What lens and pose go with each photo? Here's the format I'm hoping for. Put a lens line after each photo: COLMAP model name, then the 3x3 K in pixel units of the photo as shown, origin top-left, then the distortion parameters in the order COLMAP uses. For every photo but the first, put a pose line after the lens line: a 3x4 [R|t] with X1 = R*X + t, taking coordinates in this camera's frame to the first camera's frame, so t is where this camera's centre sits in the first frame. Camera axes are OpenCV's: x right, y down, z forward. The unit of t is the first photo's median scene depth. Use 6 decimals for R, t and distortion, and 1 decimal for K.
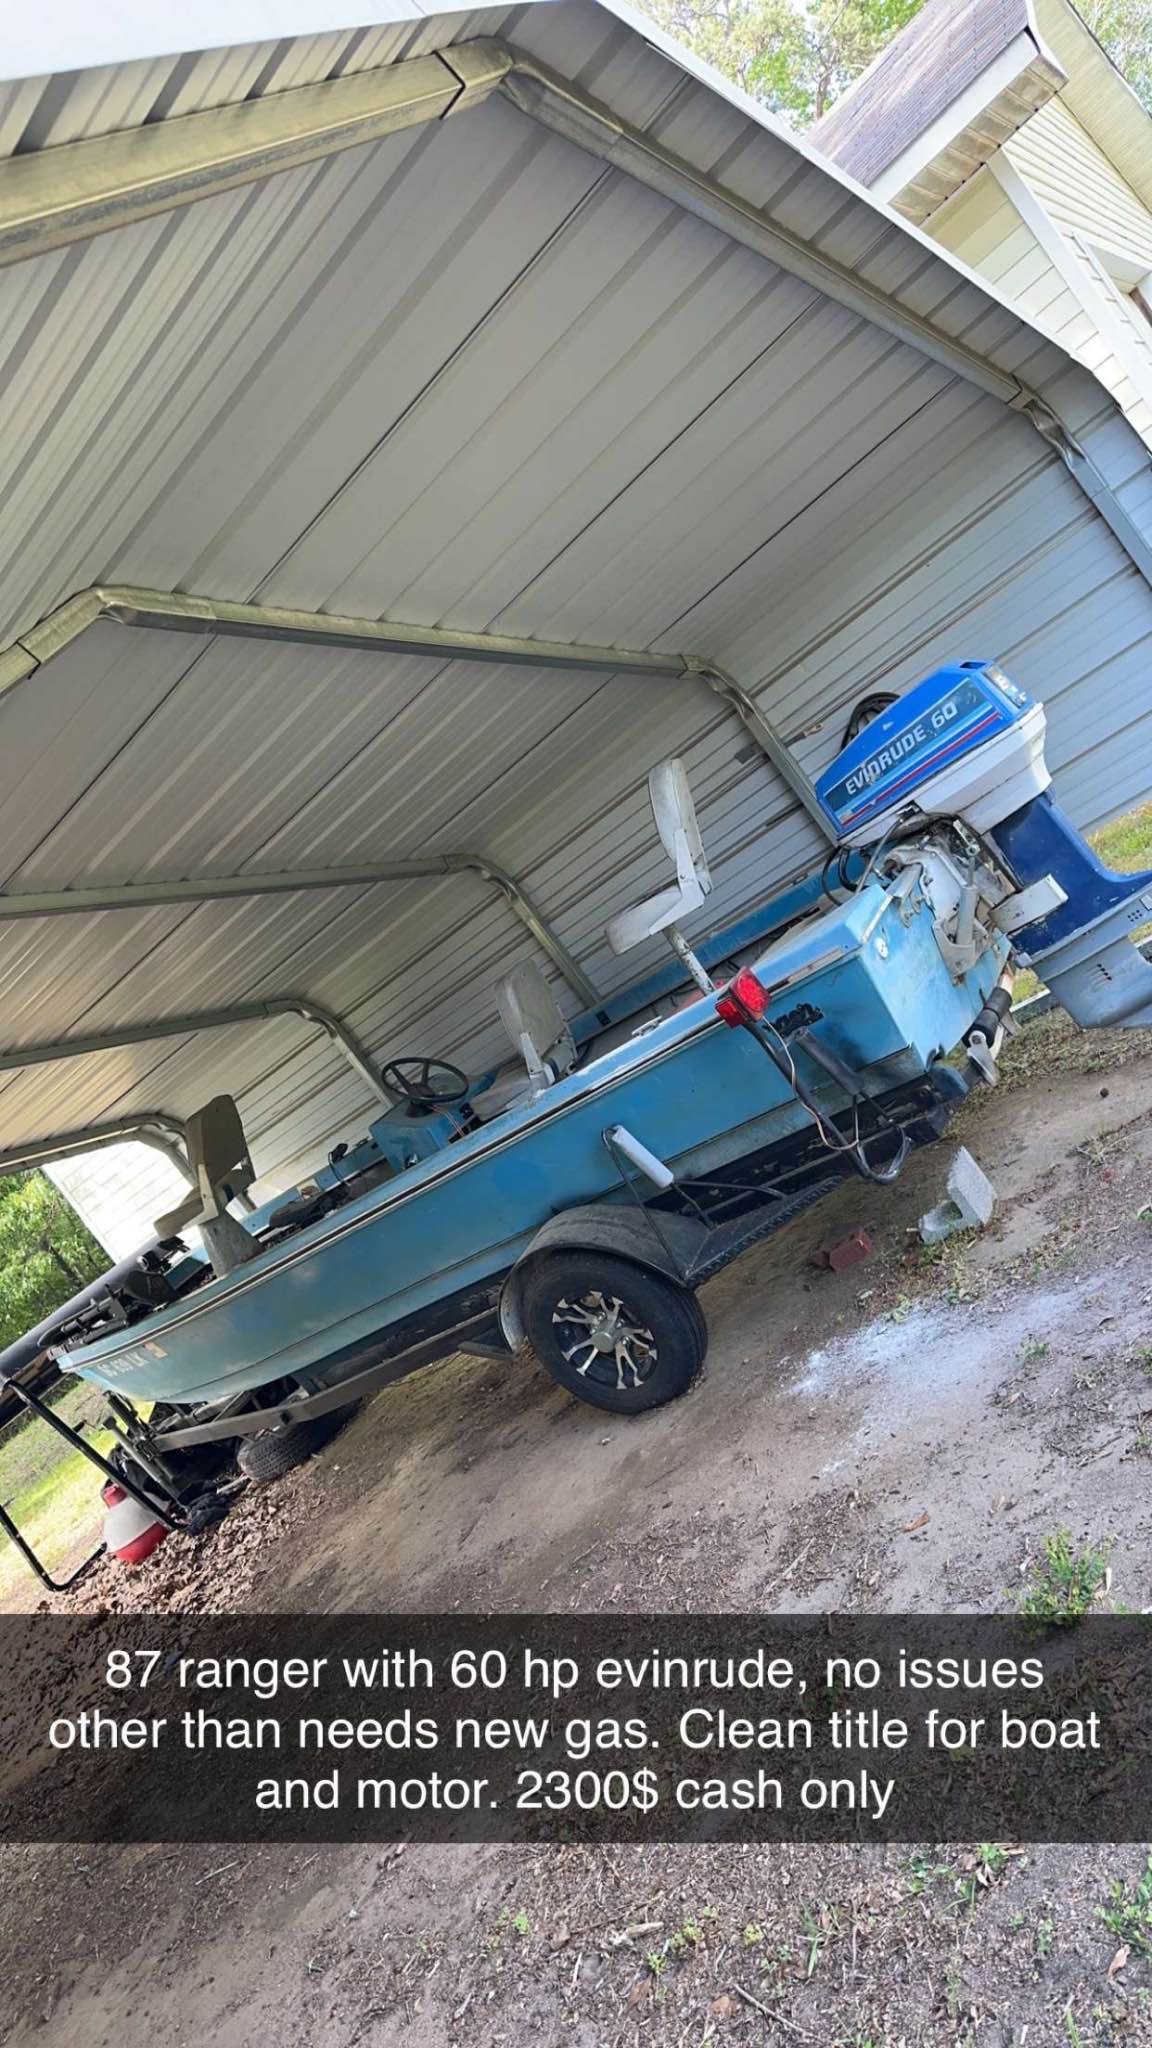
lens RADIAL K [[1357.3, 0, 576.0], [0, 1357.3, 1024.0], [0, 0, 1]] dist [0.128422, -0.193242]
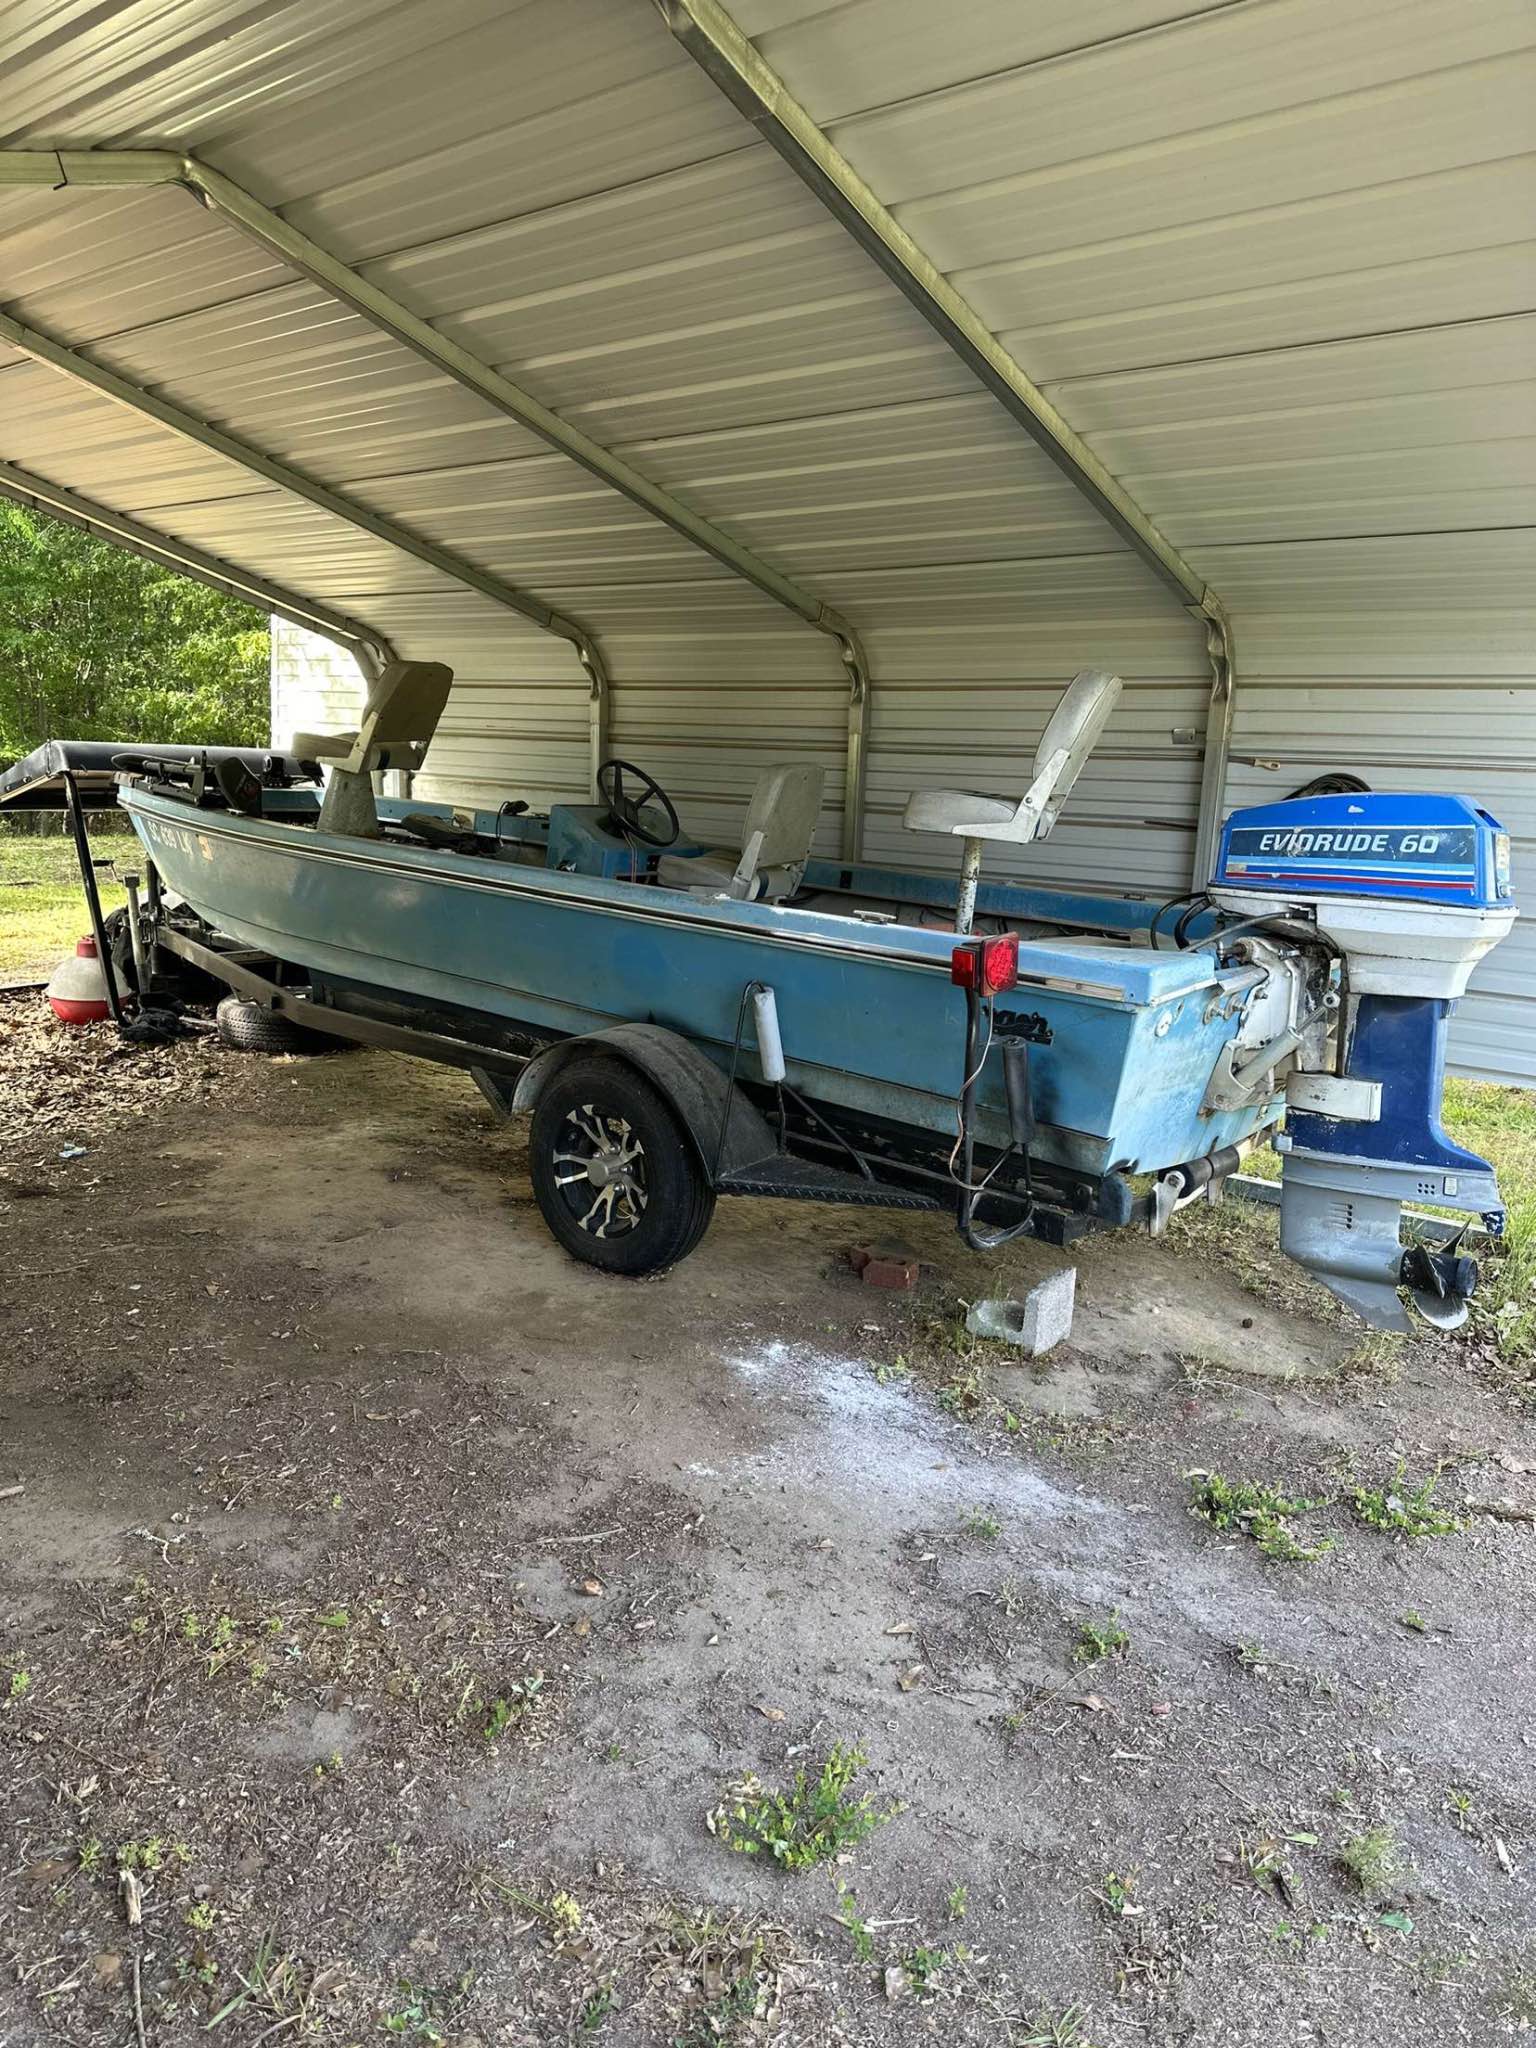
lens RADIAL K [[1409.1, 0, 775.8], [0, 1409.1, 1034.5], [0, 0, 1]] dist [0.131041, -0.169122]
pose [[0.774782, 0.631147, 0.036952, 0.018945], [-0.630822, 0.767842, 0.111725, -0.000922], [0.042141, -0.109873, 0.993052, 0.142375]]
